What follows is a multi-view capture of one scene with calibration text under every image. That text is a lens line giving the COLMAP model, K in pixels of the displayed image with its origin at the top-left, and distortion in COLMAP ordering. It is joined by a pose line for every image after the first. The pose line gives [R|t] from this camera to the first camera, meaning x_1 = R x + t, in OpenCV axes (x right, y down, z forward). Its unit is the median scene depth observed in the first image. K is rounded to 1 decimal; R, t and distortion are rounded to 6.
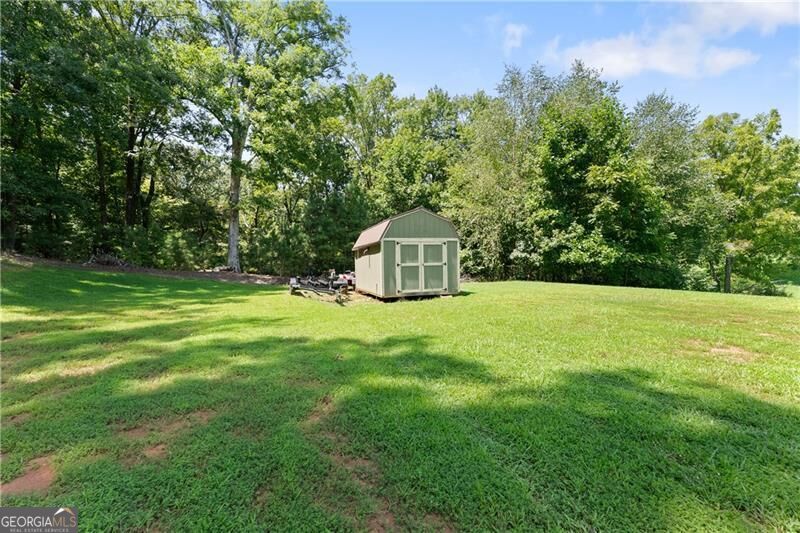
lens RADIAL K [[327.3, 0, 399.8], [0, 327.3, 267.1], [0, 0, 1]] dist [-0.005900, -0.000159]
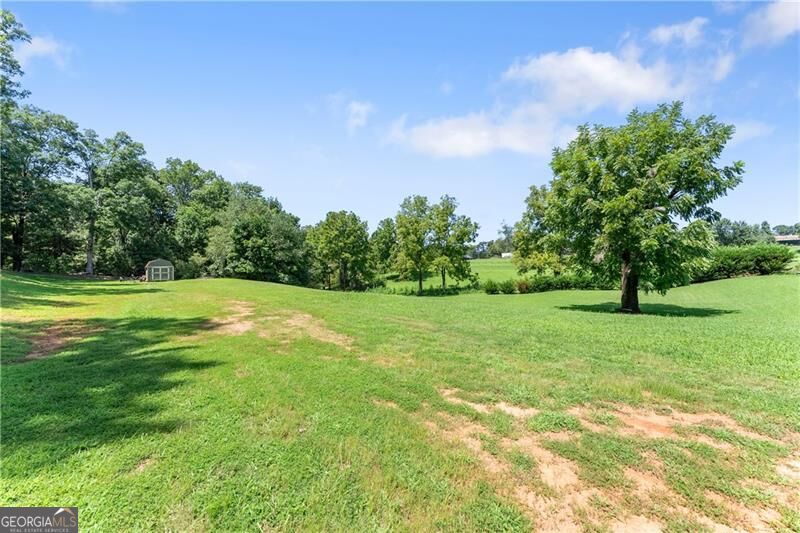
lens RADIAL K [[327.3, 0, 402.2], [0, 327.3, 270.0], [0, 0, 1]] dist [-0.005900, -0.000159]
pose [[0.935540, 0.006312, 0.353164, 0.817482], [-0.007370, 0.999971, 0.001652, -0.043527], [-0.353143, -0.004149, 0.935560, -2.149528]]
